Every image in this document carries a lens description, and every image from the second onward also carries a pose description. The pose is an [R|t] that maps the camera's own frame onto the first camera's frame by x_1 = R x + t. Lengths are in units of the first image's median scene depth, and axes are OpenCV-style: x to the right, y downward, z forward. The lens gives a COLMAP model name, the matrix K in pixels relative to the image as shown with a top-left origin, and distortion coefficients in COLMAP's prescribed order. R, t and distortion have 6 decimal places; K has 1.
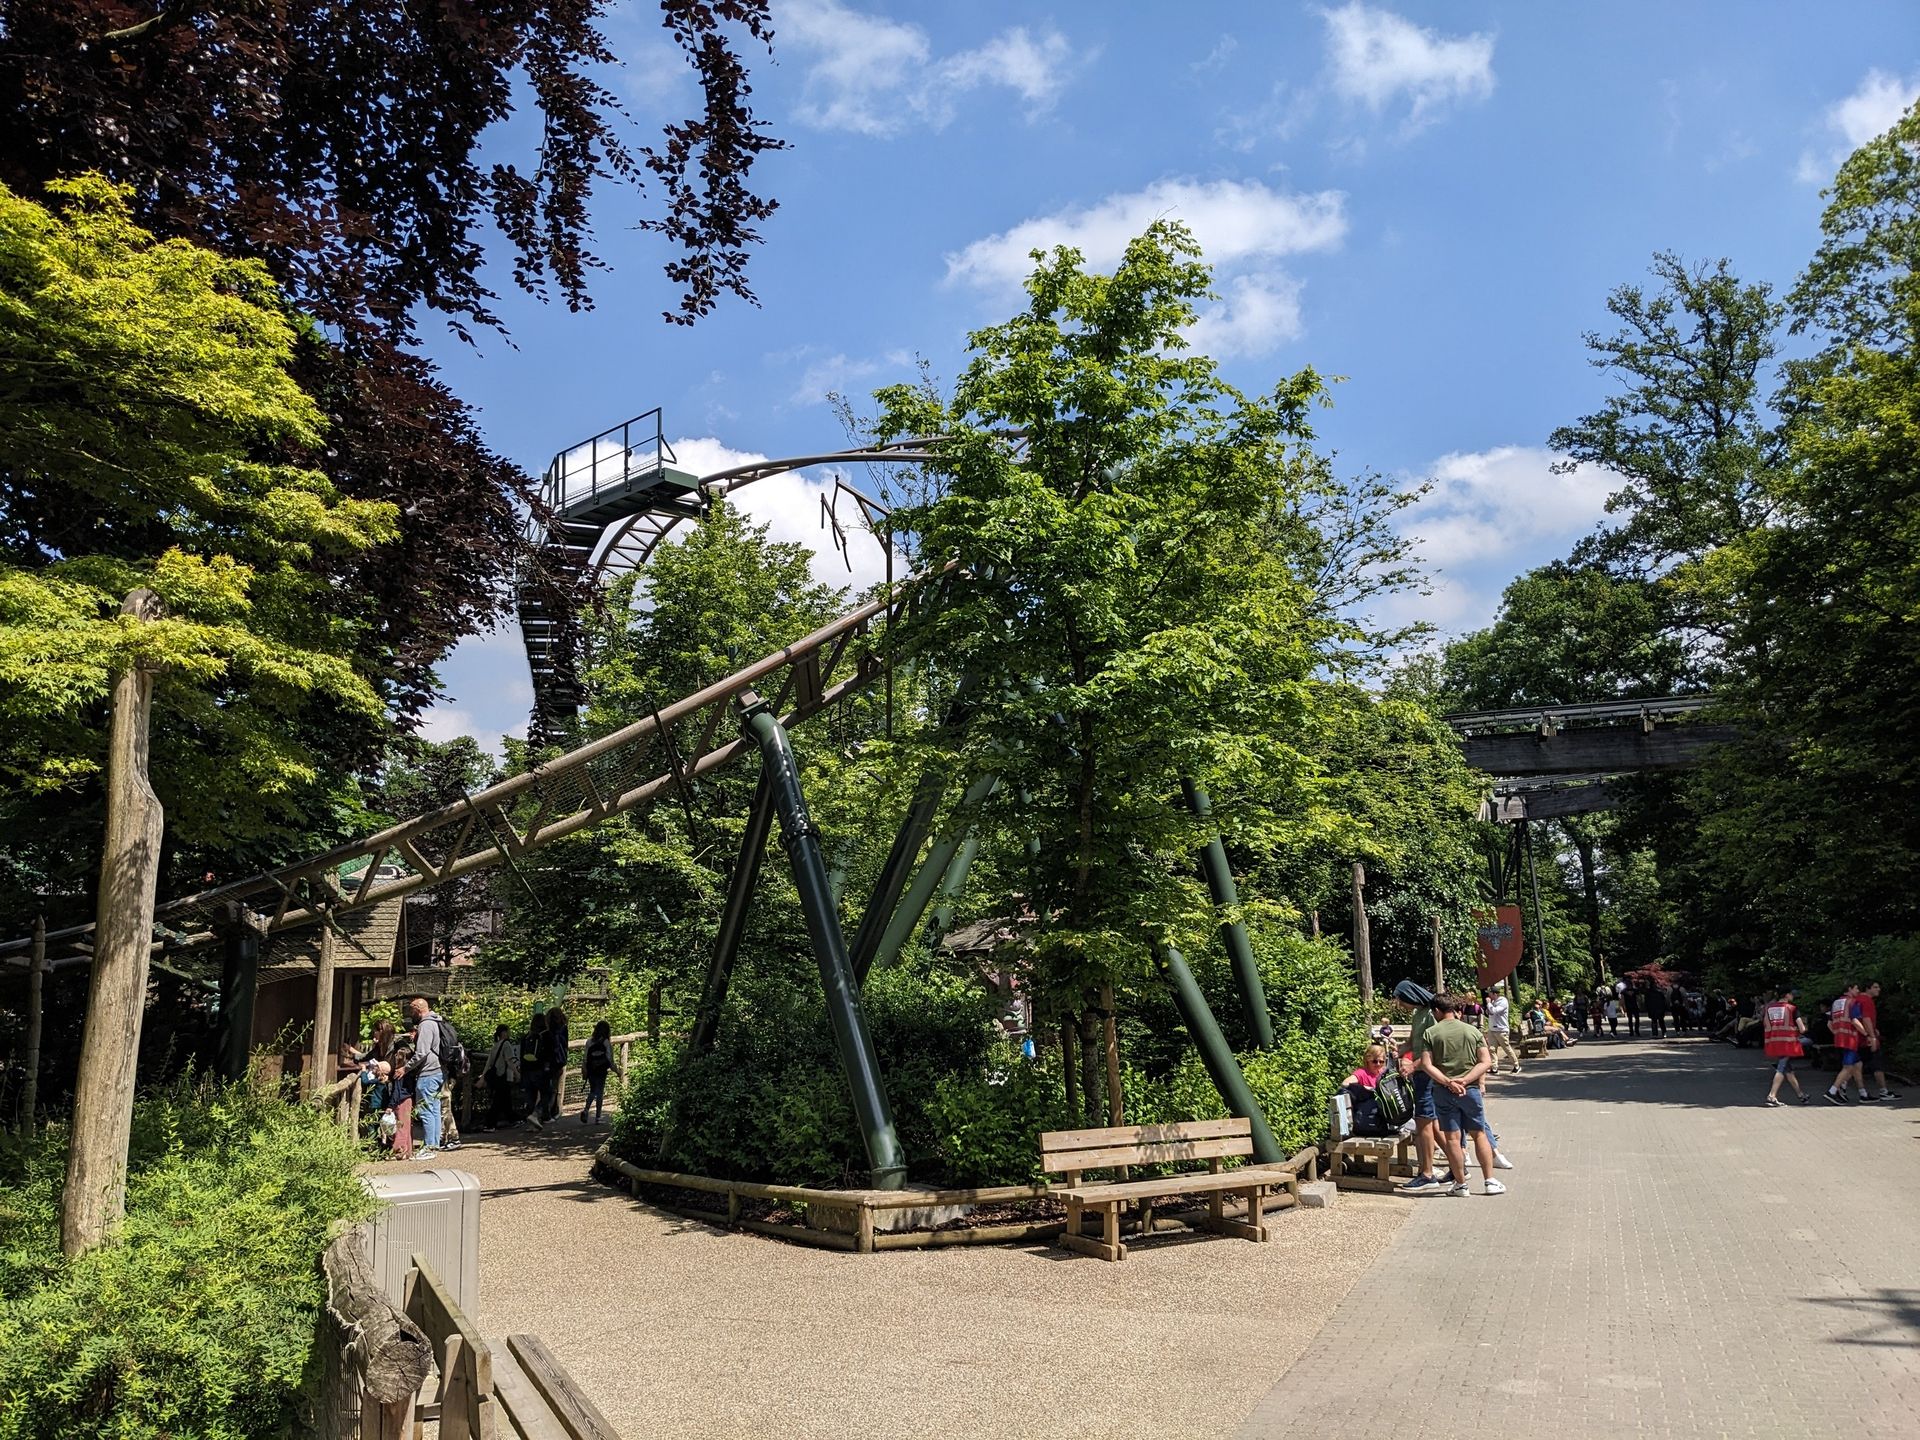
lens RADIAL K [[1558.8, 0, 960.0], [0, 1558.8, 720.0], [0, 0, 1]] dist [0.099371, -0.170734]
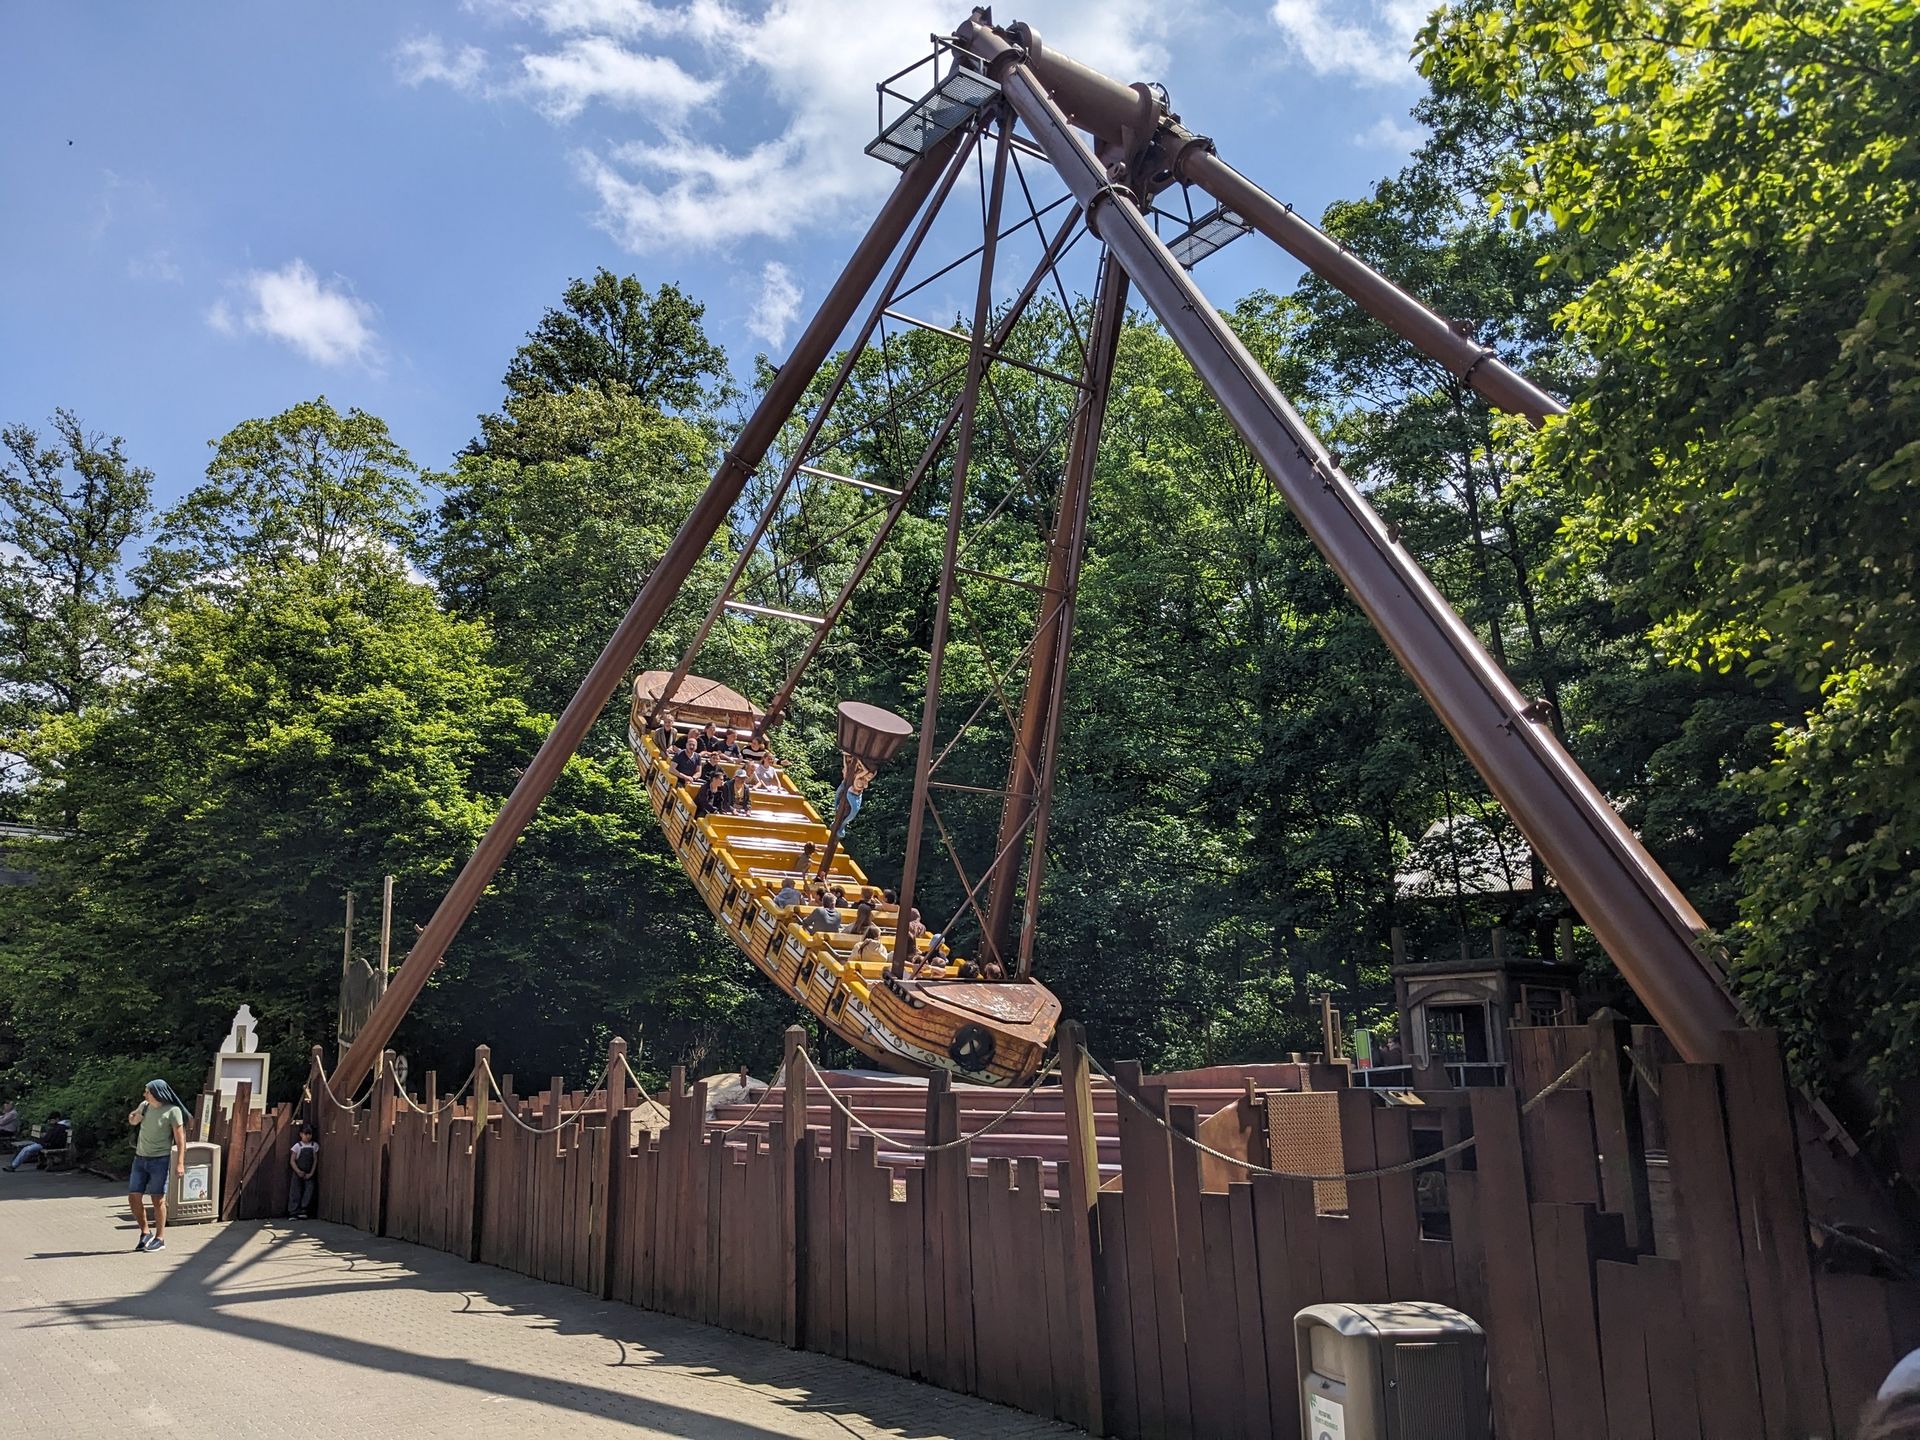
lens RADIAL K [[1558.8, 0, 960.0], [0, 1558.8, 720.0], [0, 0, 1]] dist [0.099371, -0.170734]
pose [[0.537754, 0.207771, 0.817100, -0.064184], [-0.148967, 0.977326, -0.150474, -0.017975], [-0.829837, -0.040803, 0.556512, -0.114525]]
